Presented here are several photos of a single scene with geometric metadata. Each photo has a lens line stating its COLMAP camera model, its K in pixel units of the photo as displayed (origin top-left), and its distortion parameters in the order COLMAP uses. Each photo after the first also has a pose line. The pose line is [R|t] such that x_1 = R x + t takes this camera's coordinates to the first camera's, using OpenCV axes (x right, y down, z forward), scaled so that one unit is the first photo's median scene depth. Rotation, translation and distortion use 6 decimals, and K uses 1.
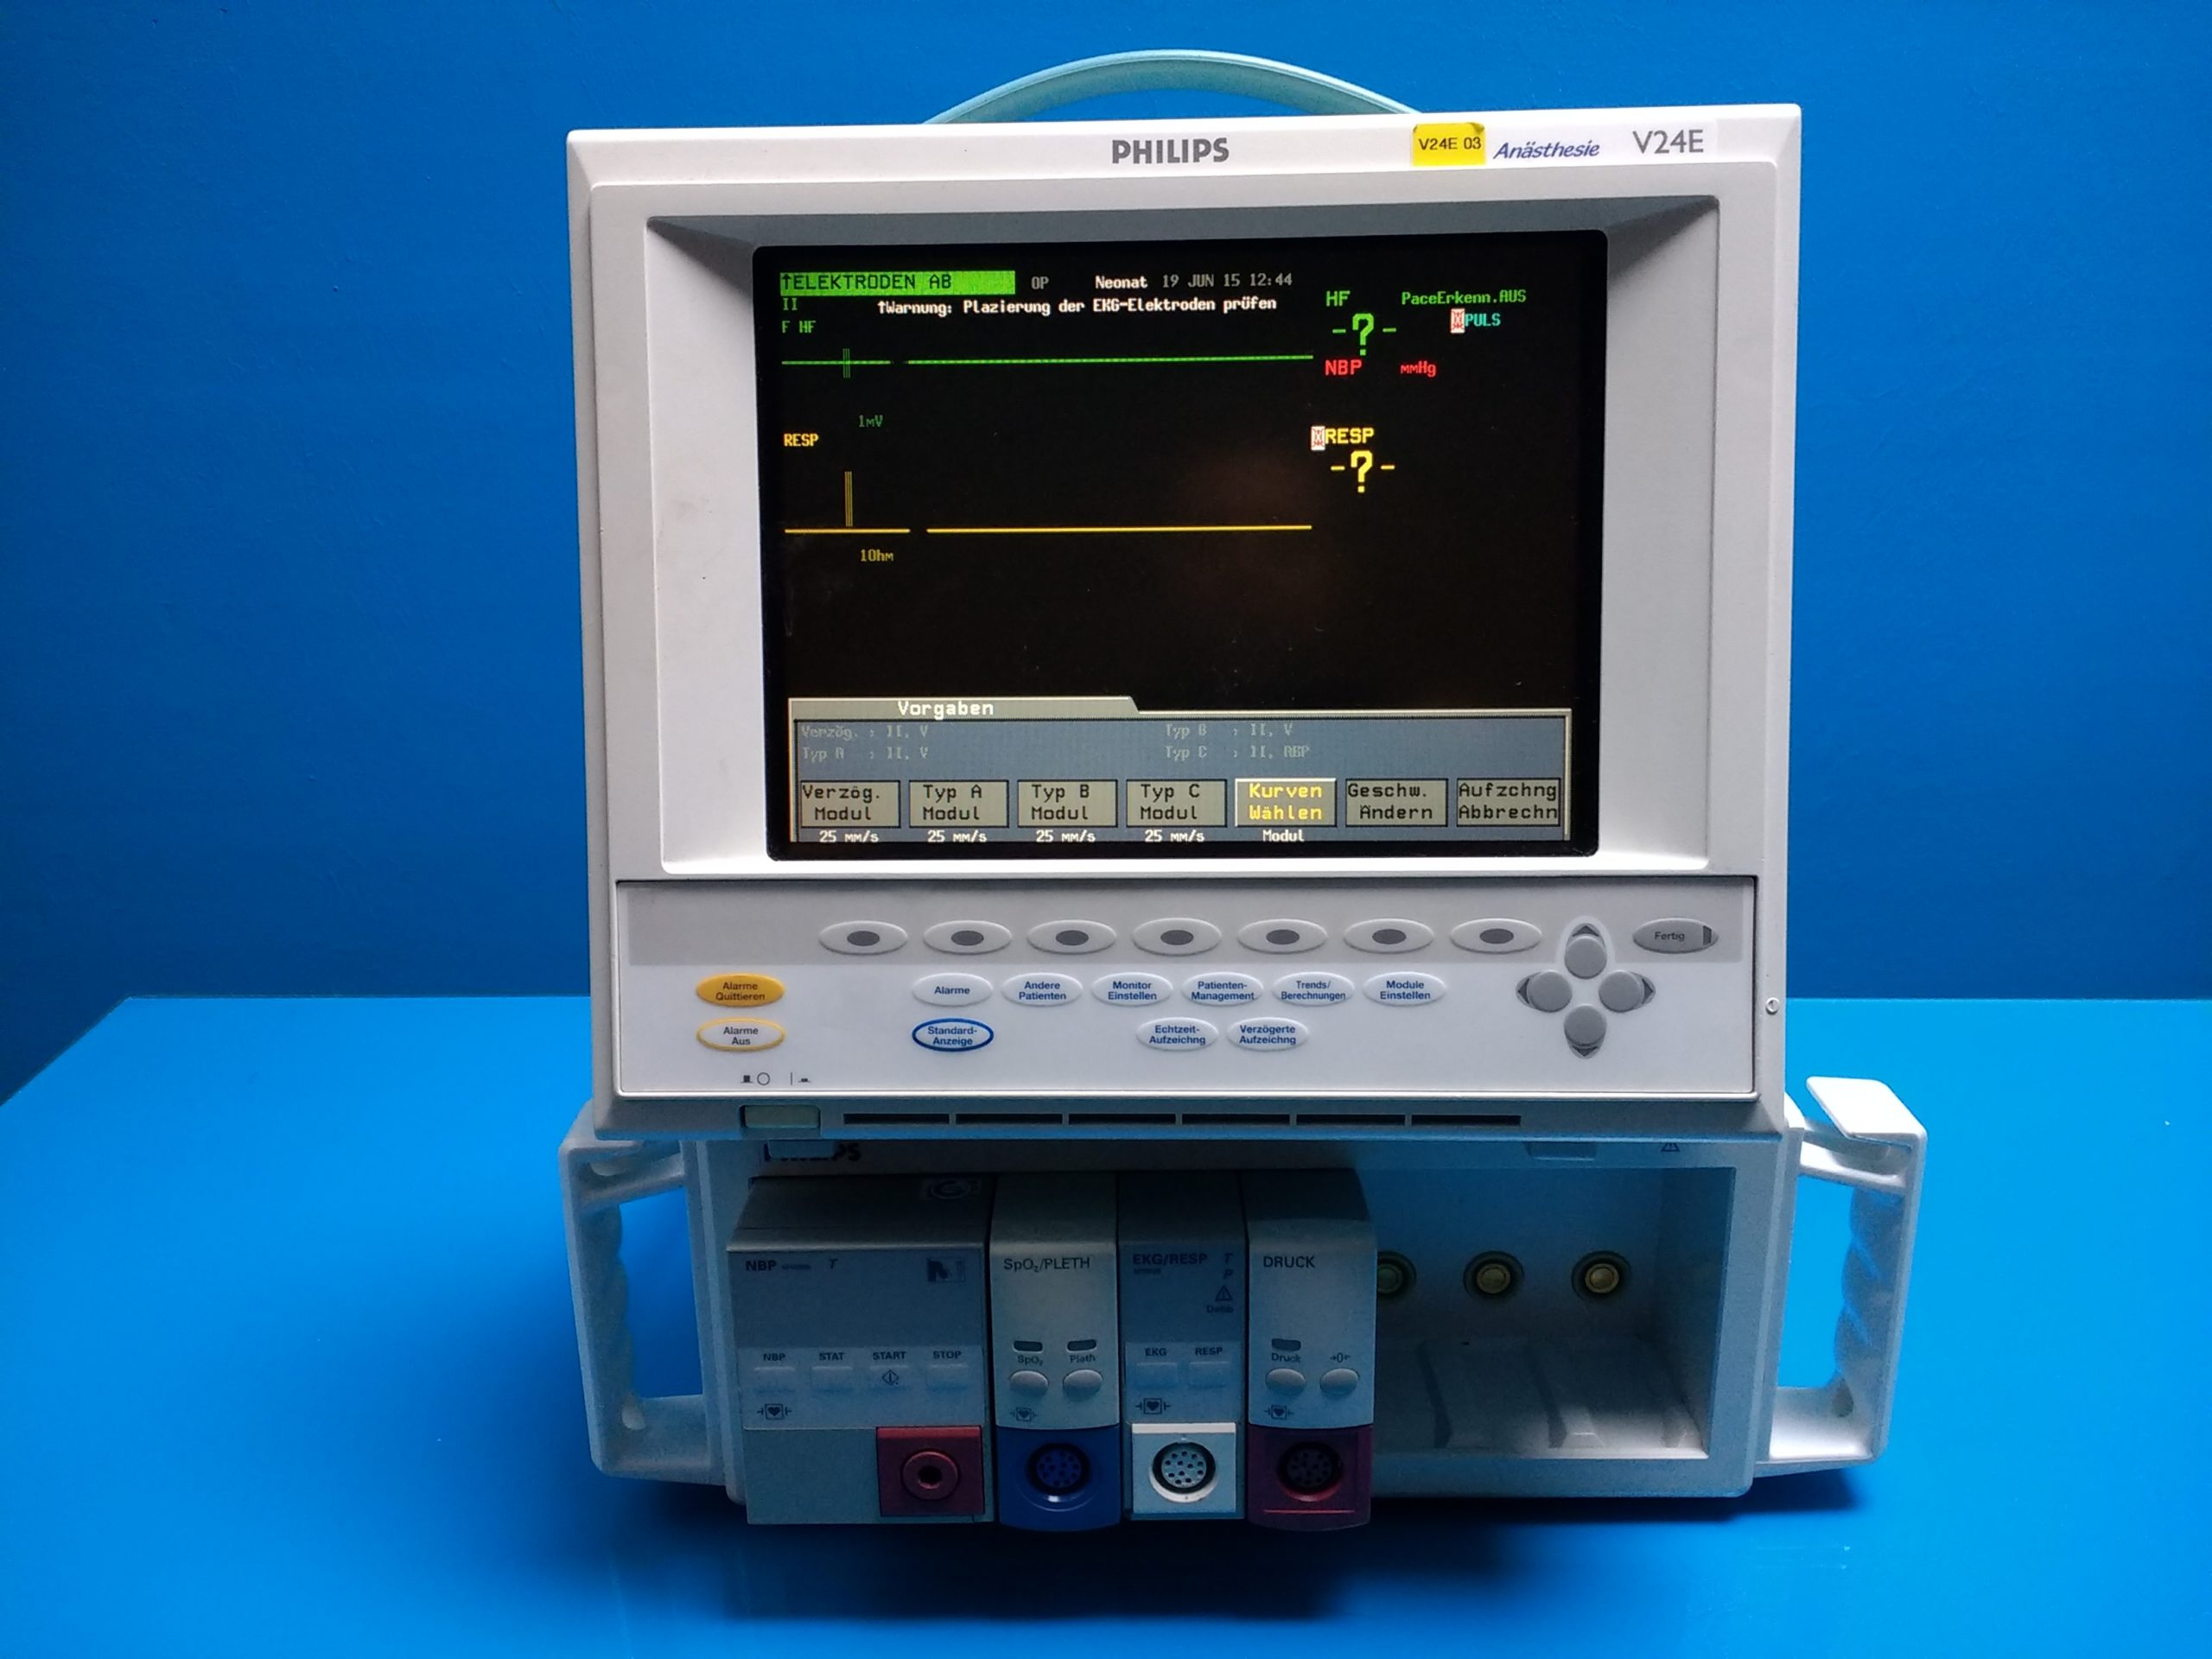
lens RADIAL K [[1788.5, 0, 1101.3], [0, 1788.5, 831.2], [0, 0, 1]] dist [0.119692, -0.207692]
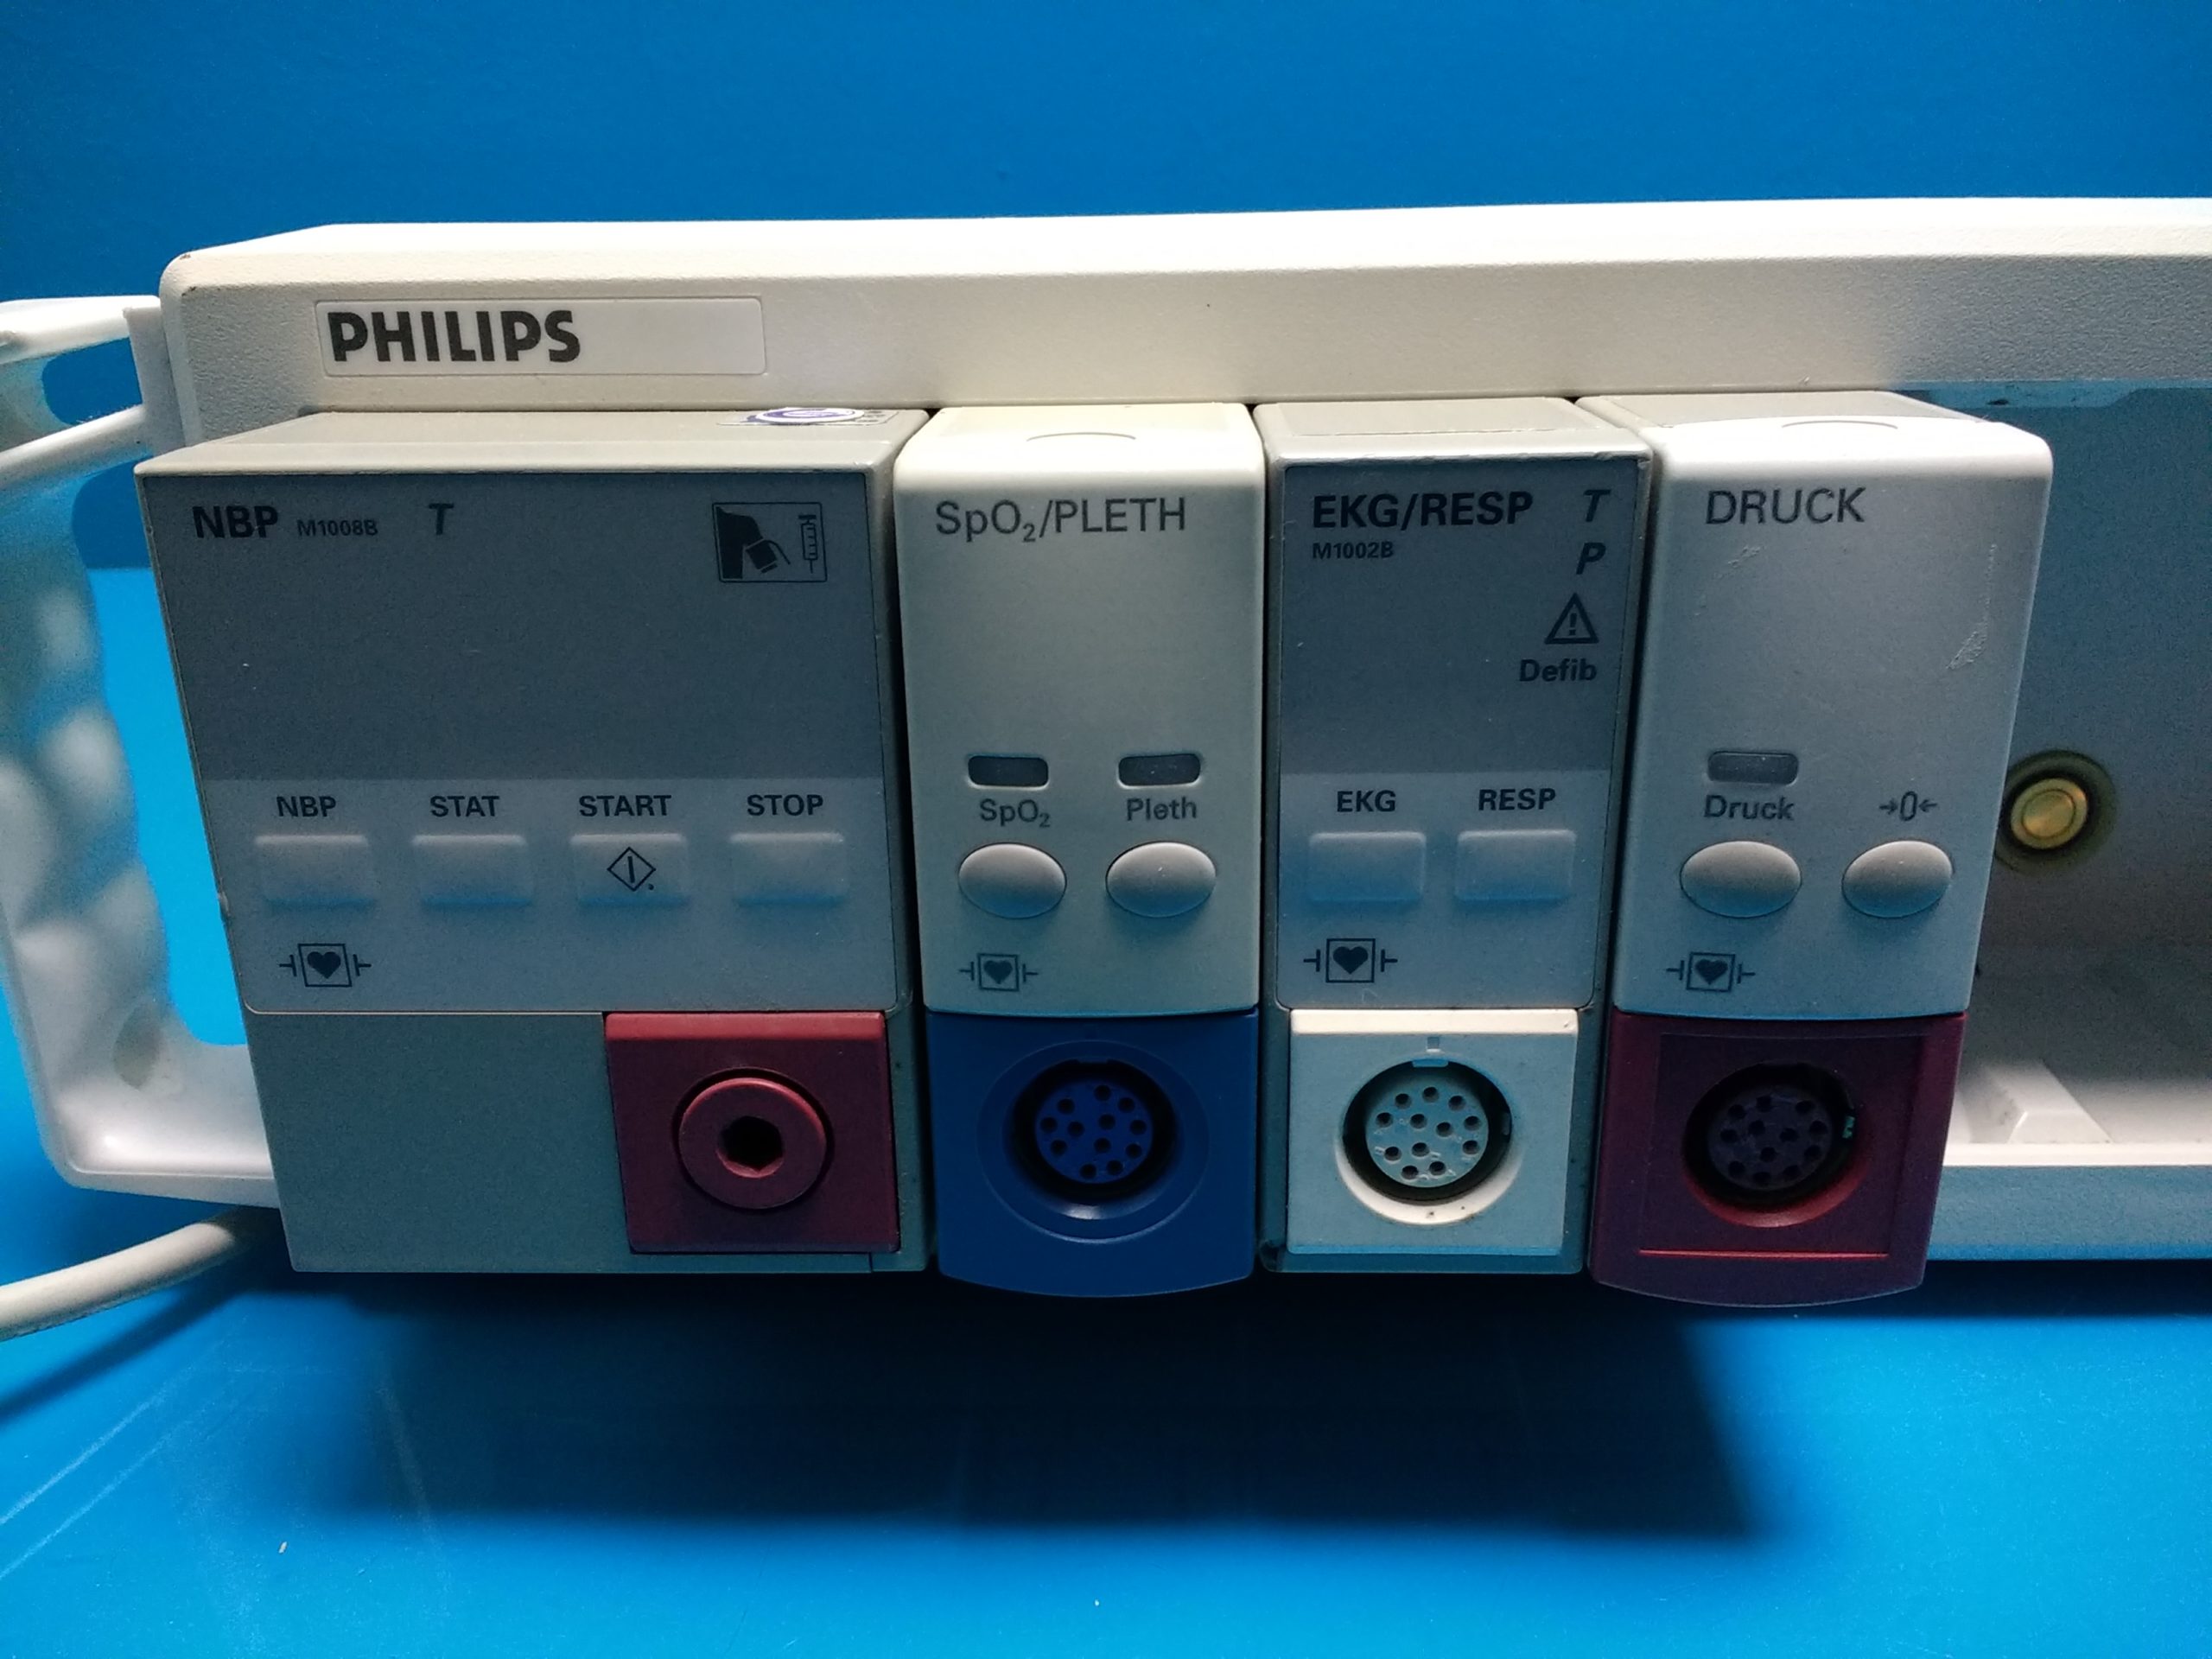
lens RADIAL K [[1788.5, 0, 1084.6], [0, 1788.5, 839.6], [0, 0, 1]] dist [0.119692, -0.207692]
pose [[0.999534, 0.006507, -0.029813, -0.015640], [-0.004920, 0.998583, 0.052991, 0.292367], [0.030115, -0.052819, 0.998150, 0.677153]]
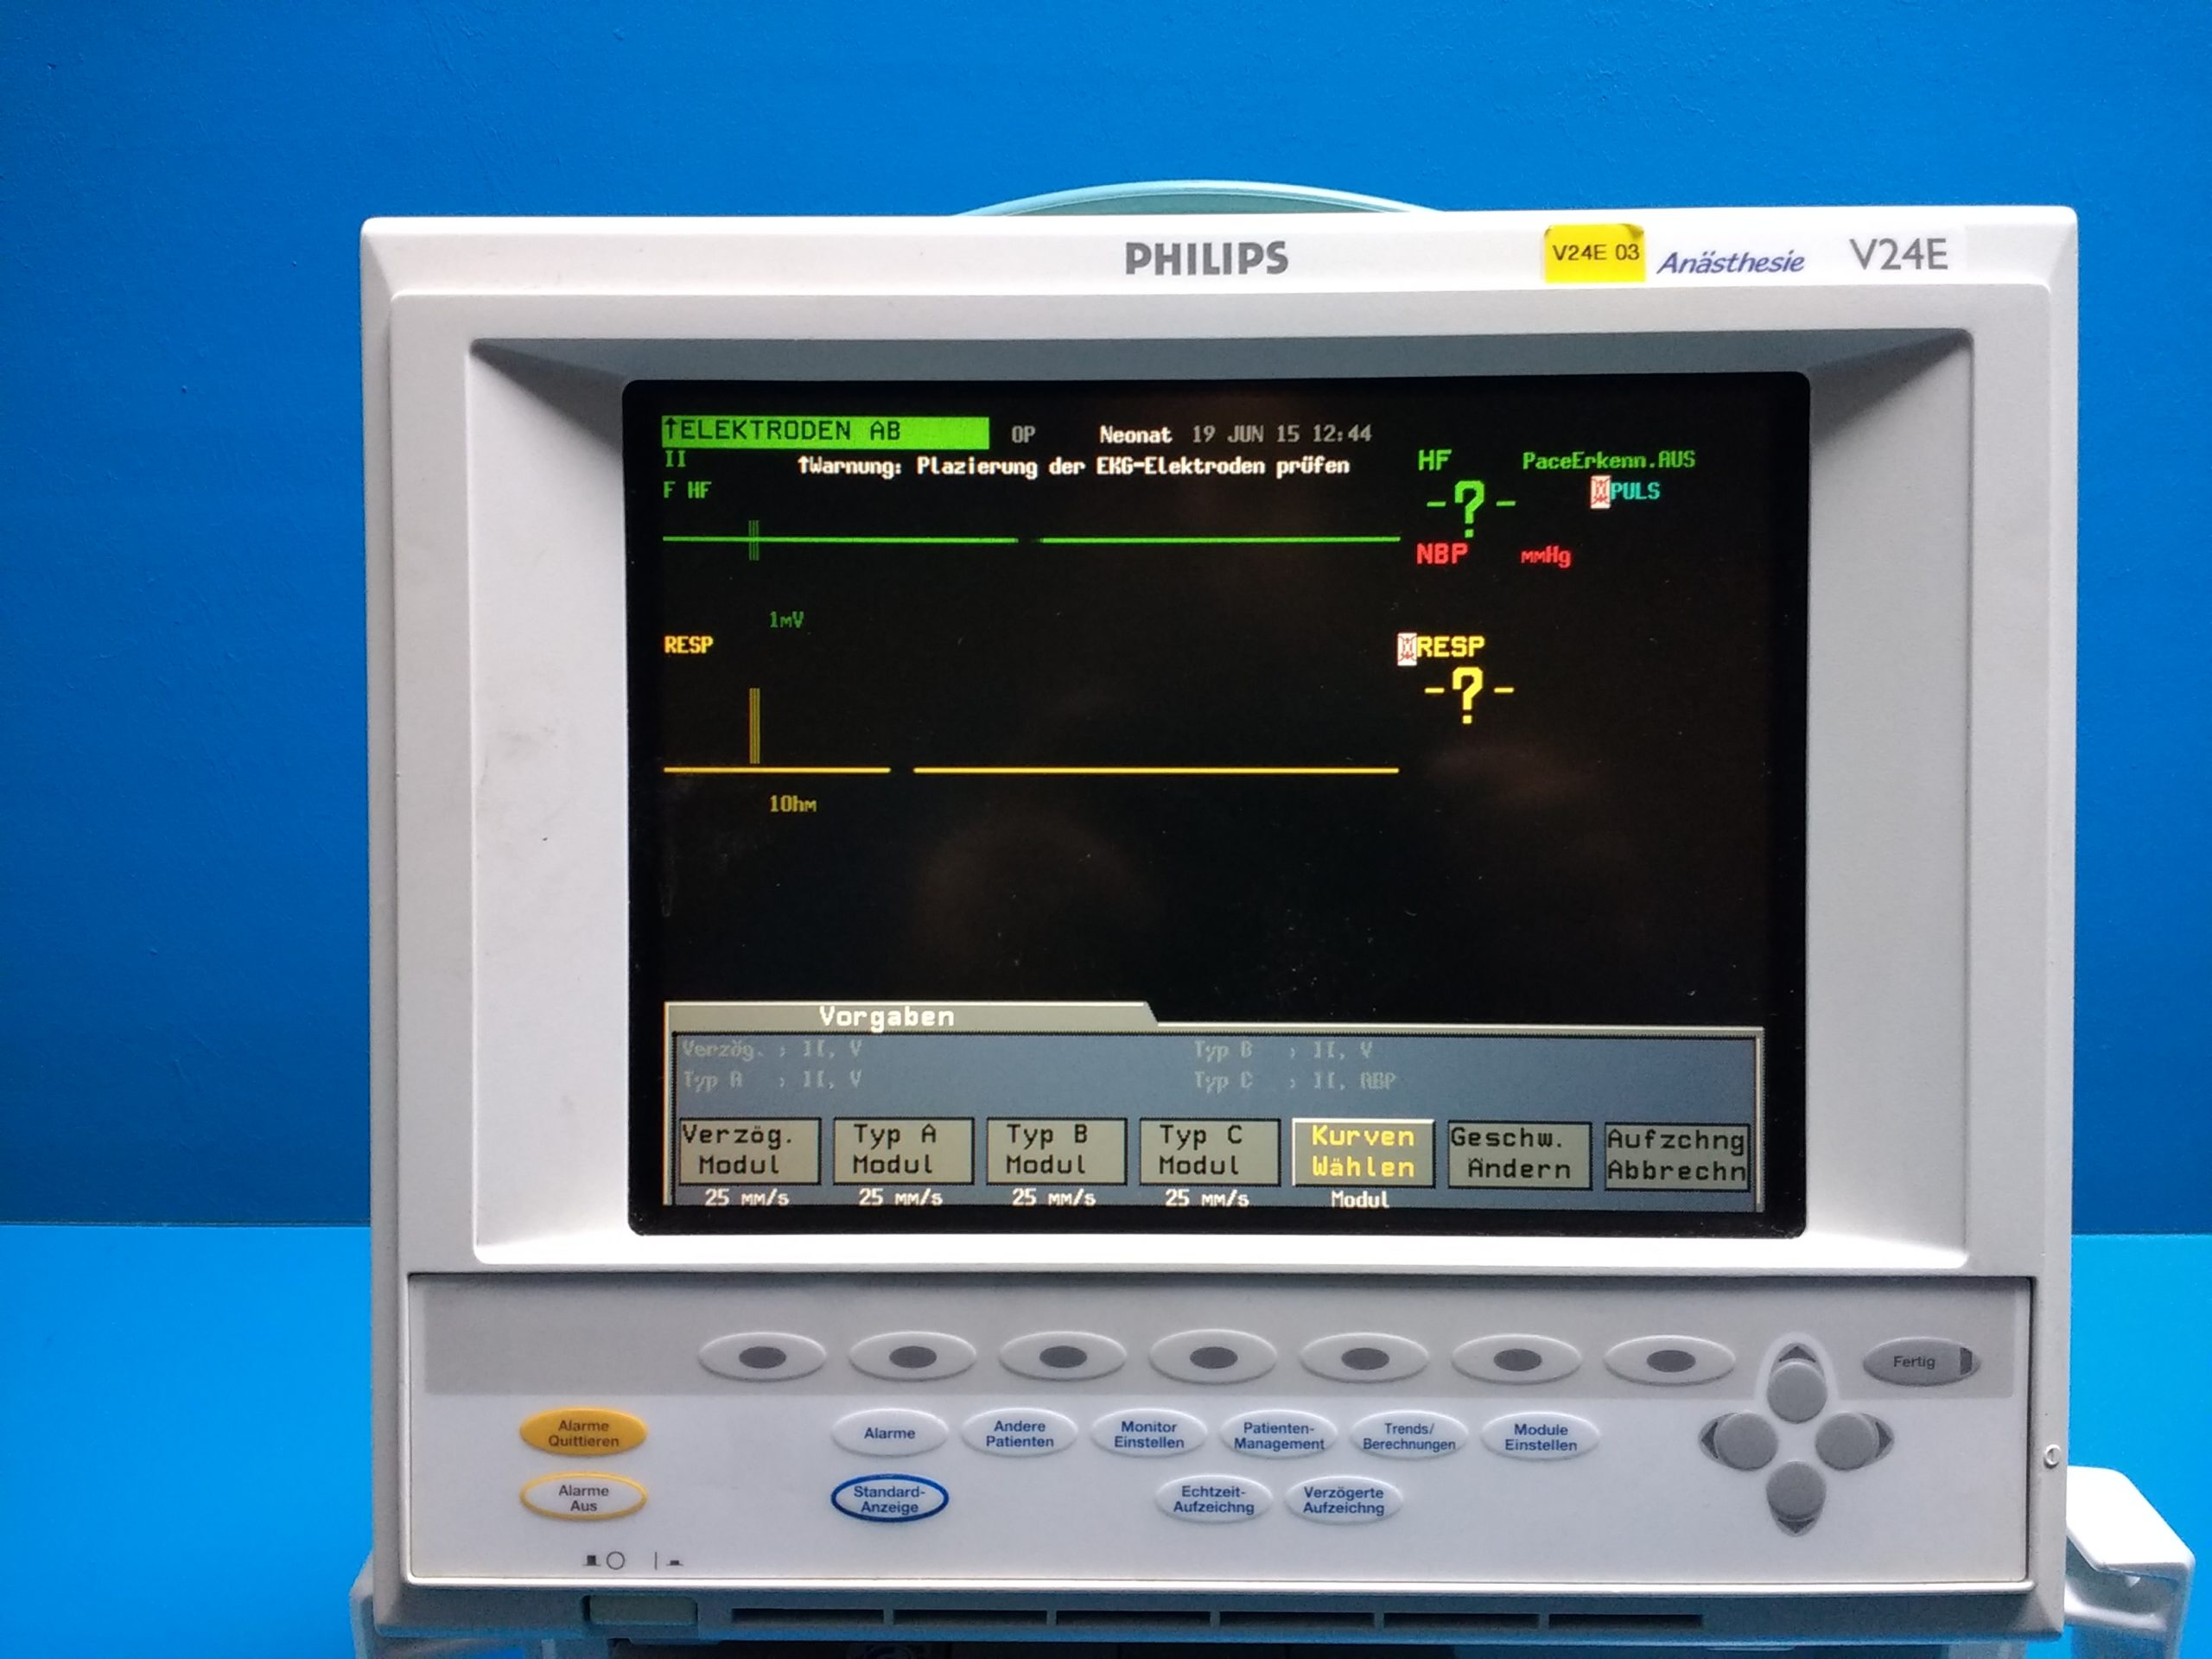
lens RADIAL K [[1788.5, 0, 1105.9], [0, 1788.5, 829.1], [0, 0, 1]] dist [0.119692, -0.207692]
pose [[0.999726, 0.005122, 0.022846, -0.016497], [-0.004132, 0.999059, -0.043175, -0.113662], [-0.023046, 0.043069, 0.998806, 0.283598]]
